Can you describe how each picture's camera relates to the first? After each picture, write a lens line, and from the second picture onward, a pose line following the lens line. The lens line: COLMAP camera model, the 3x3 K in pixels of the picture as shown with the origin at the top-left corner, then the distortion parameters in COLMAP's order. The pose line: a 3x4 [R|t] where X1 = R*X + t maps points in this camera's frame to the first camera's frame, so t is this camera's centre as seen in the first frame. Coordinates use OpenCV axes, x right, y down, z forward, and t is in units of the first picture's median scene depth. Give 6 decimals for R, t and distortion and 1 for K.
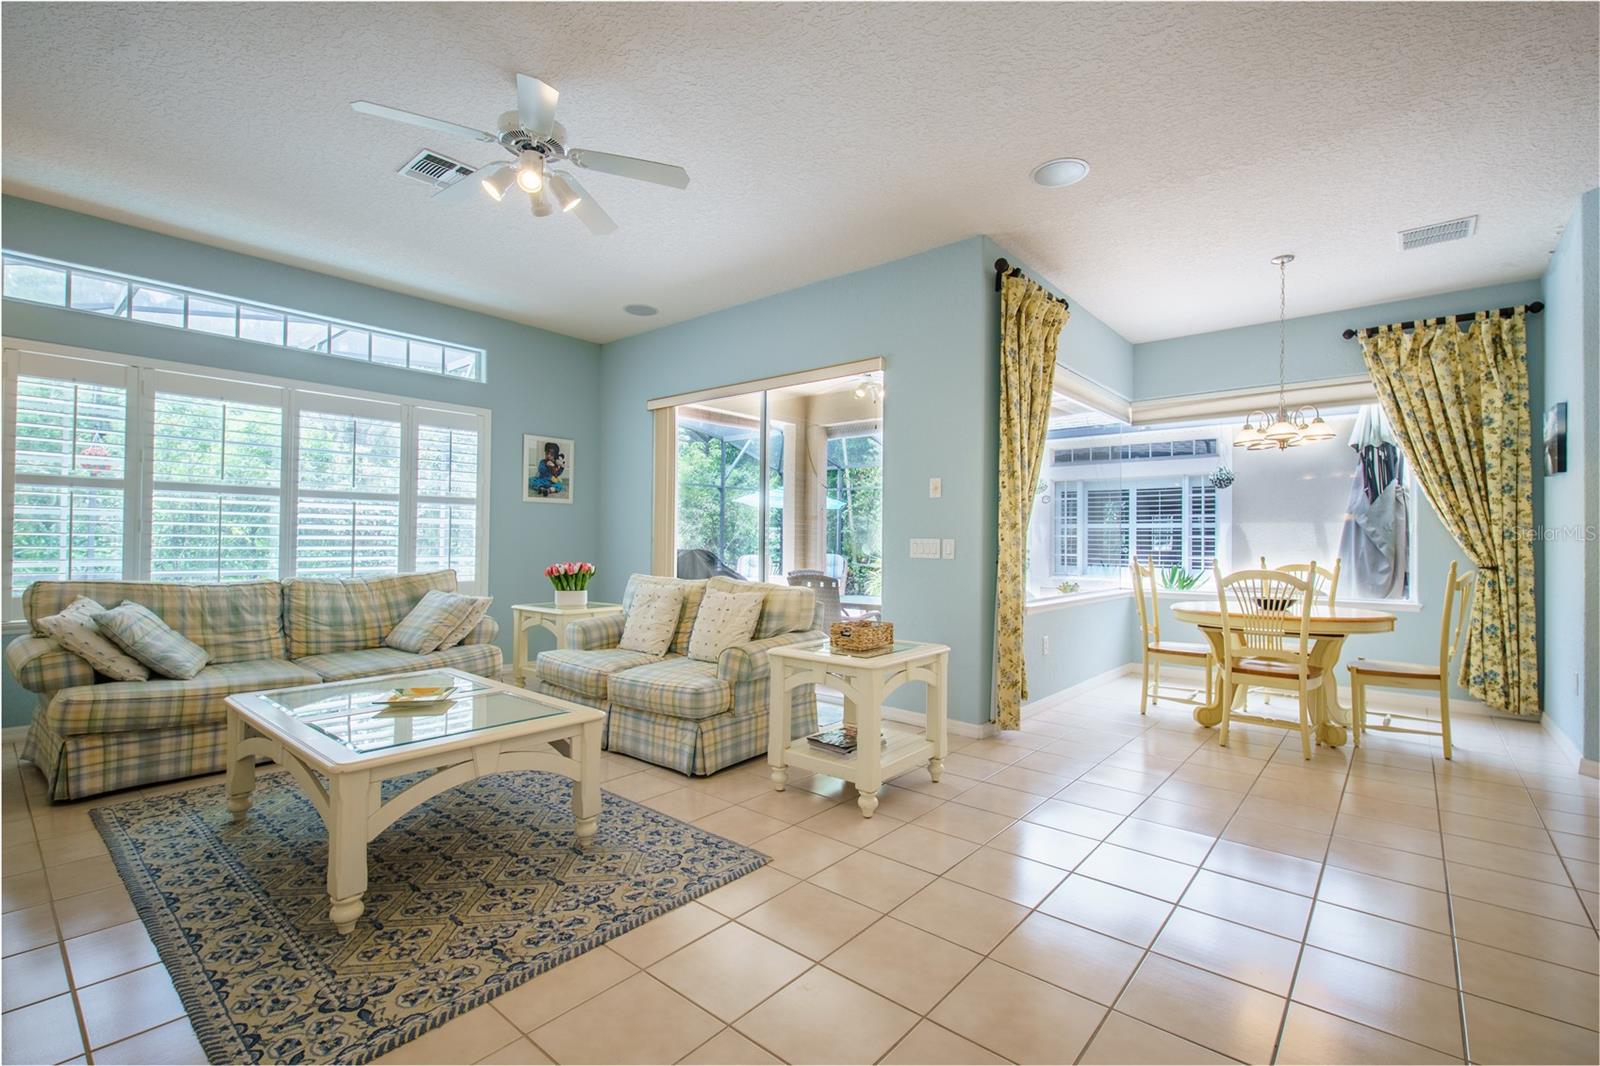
lens RADIAL K [[710.3, 0, 804.5], [0, 710.3, 530.9], [0, 0, 1]] dist [0.012148, -0.008017]
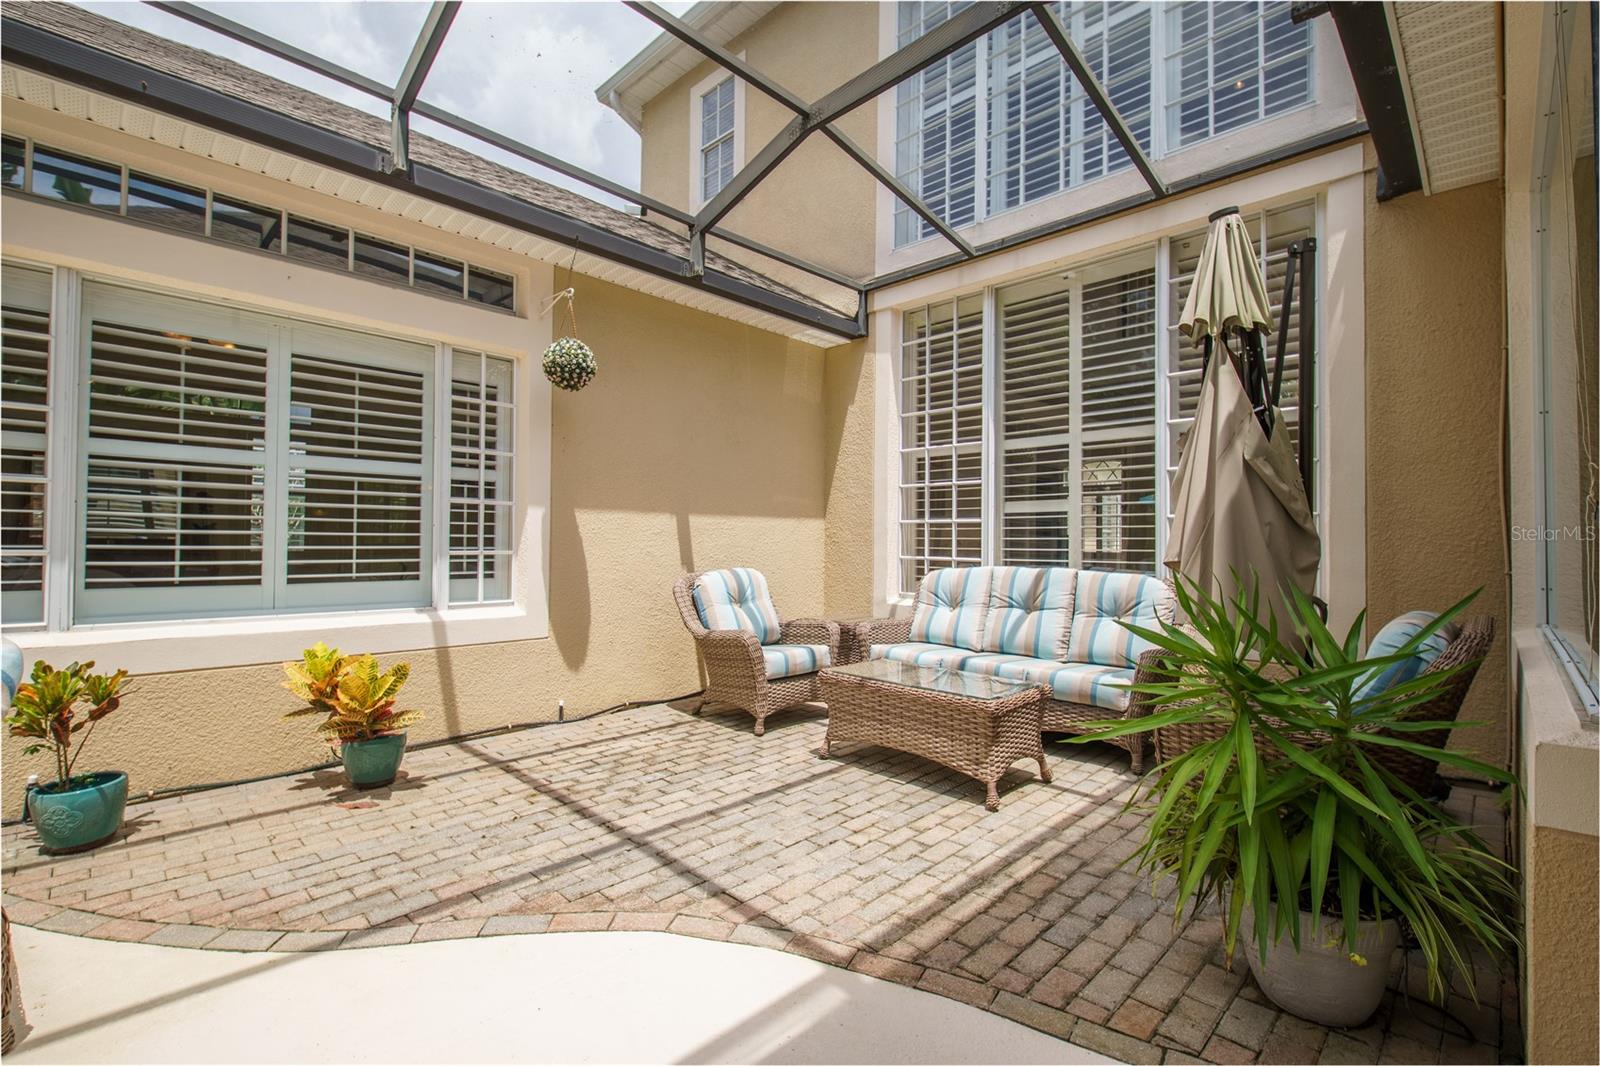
lens RADIAL K [[710.3, 0, 806.5], [0, 710.3, 532.6], [0, 0, 1]] dist [0.012148, -0.008017]
pose [[0.071283, 0.006907, 0.997432, 0.413877], [-0.022975, 0.999722, -0.005281, 0.064054], [-0.997191, -0.022540, 0.071422, 2.055391]]
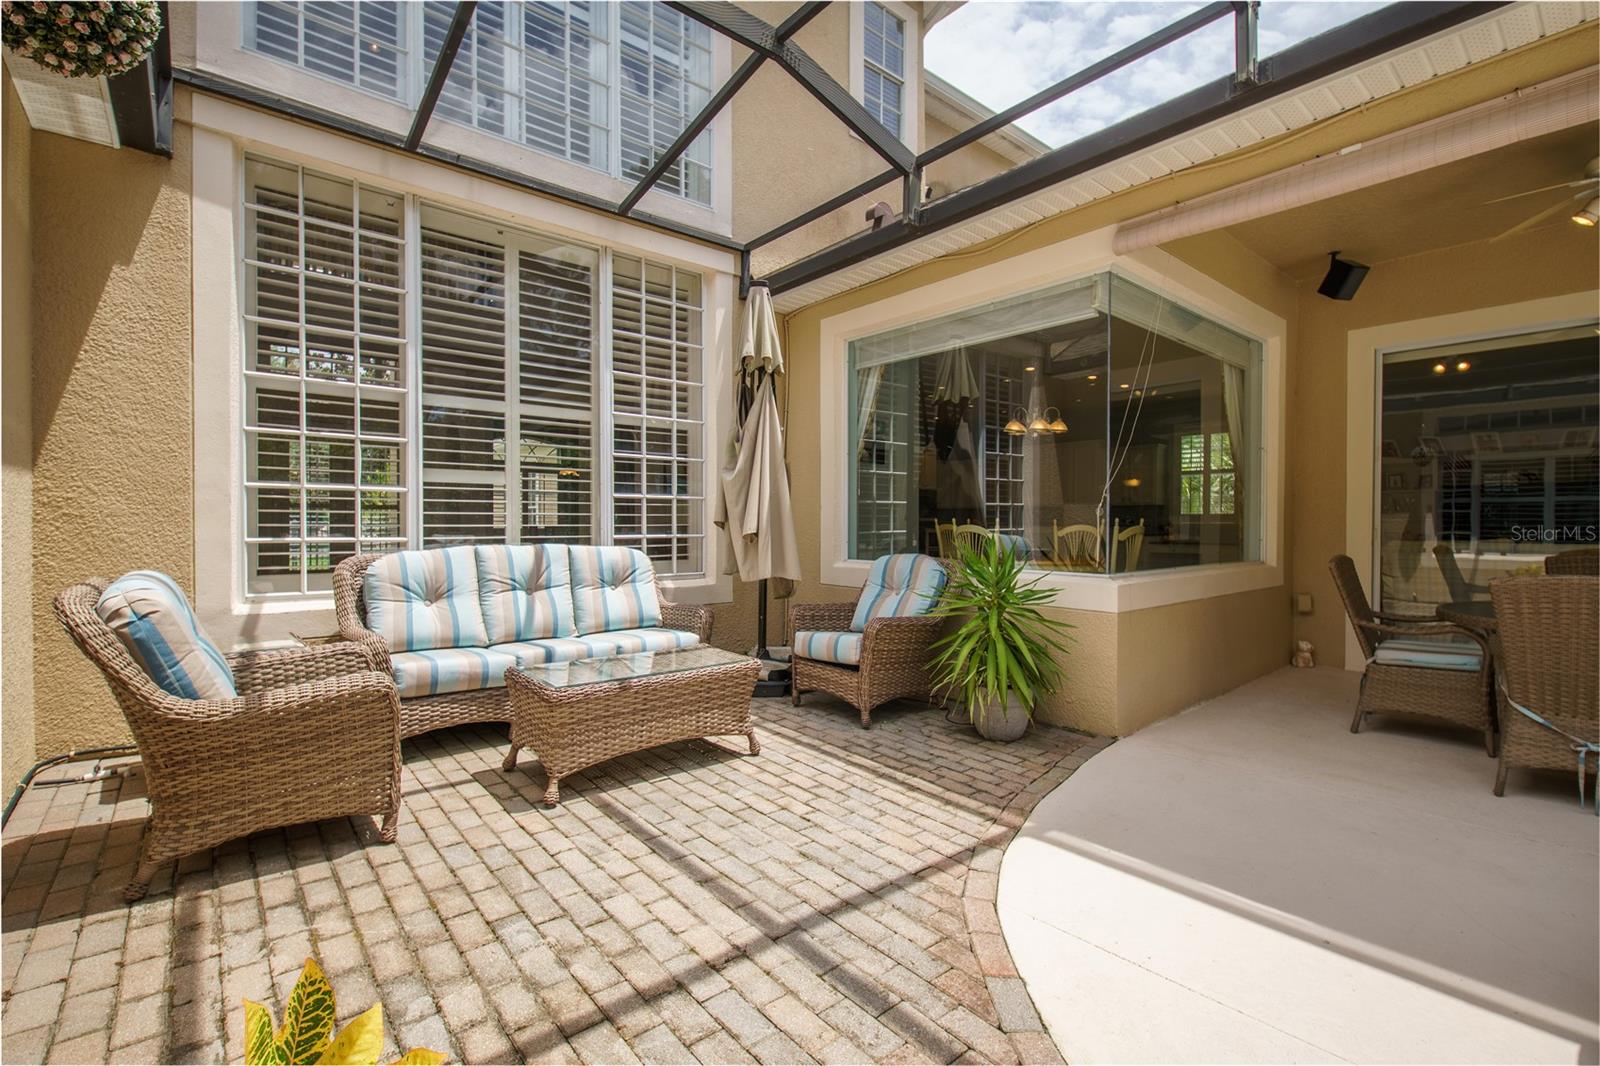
lens RADIAL K [[710.3, 0, 800.2], [0, 710.3, 534.5], [0, 0, 1]] dist [0.012148, -0.008017]
pose [[-0.986343, -0.014598, 0.164058, 1.026678], [-0.014561, 0.999893, 0.001432, 0.083488], [-0.164062, -0.000977, -0.986450, 2.782307]]
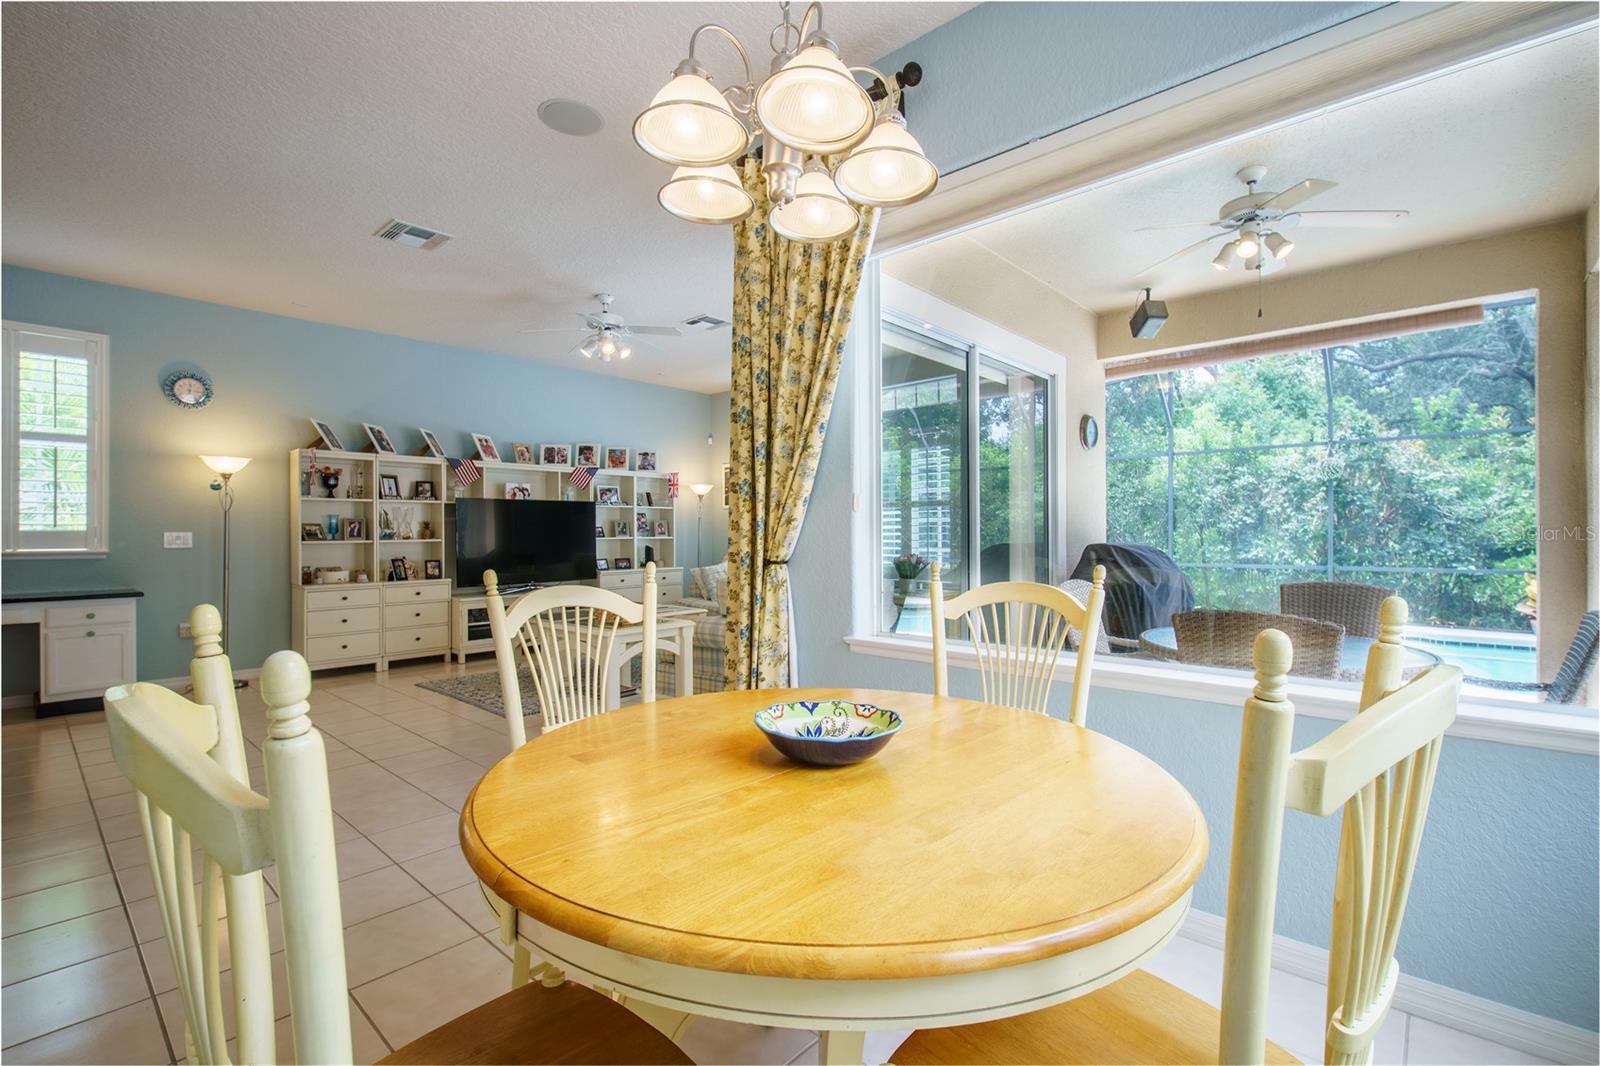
lens RADIAL K [[710.3, 0, 806.3], [0, 710.3, 535.3], [0, 0, 1]] dist [0.012148, -0.008017]
pose [[-0.029372, -0.007836, -0.999538, 1.108722], [0.017418, 0.999813, -0.008350, 0.028302], [0.999417, -0.017655, -0.029230, 1.181555]]
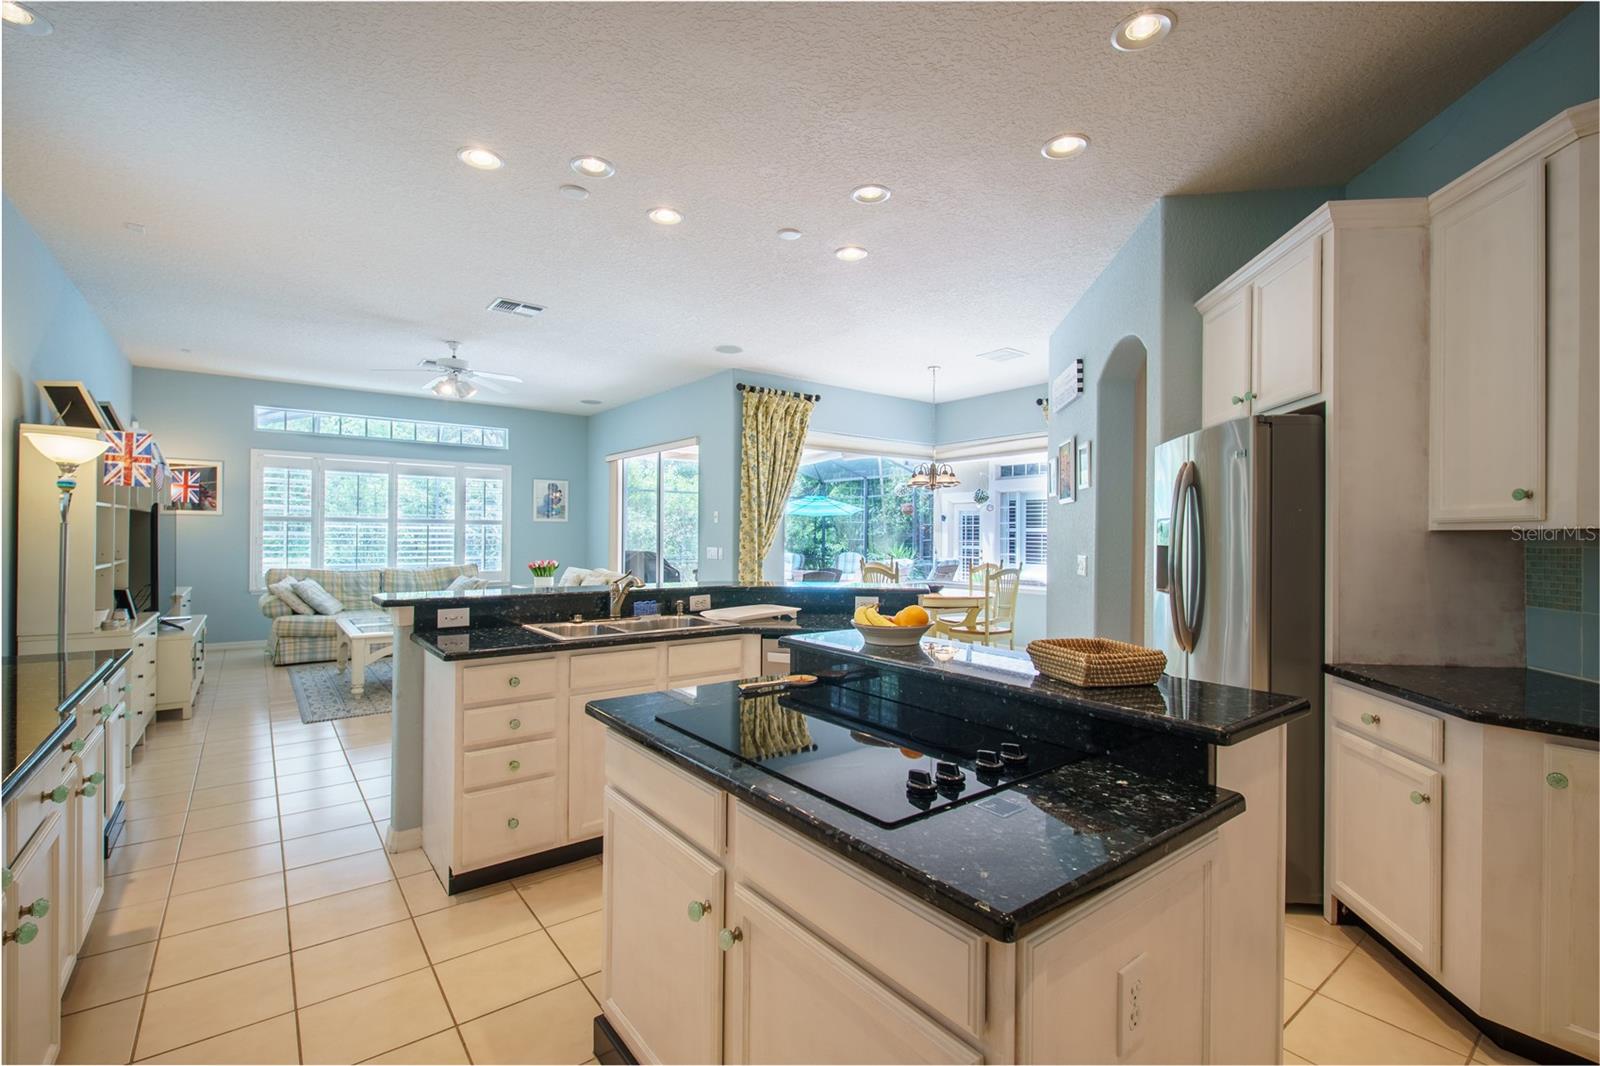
lens RADIAL K [[710.3, 0, 806.5], [0, 710.3, 530.6], [0, 0, 1]] dist [0.012148, -0.008017]
pose [[0.978321, -0.004237, -0.207049, 0.836950], [0.005445, 0.999971, 0.005265, -0.040642], [0.207021, -0.006279, 0.978316, -0.677713]]
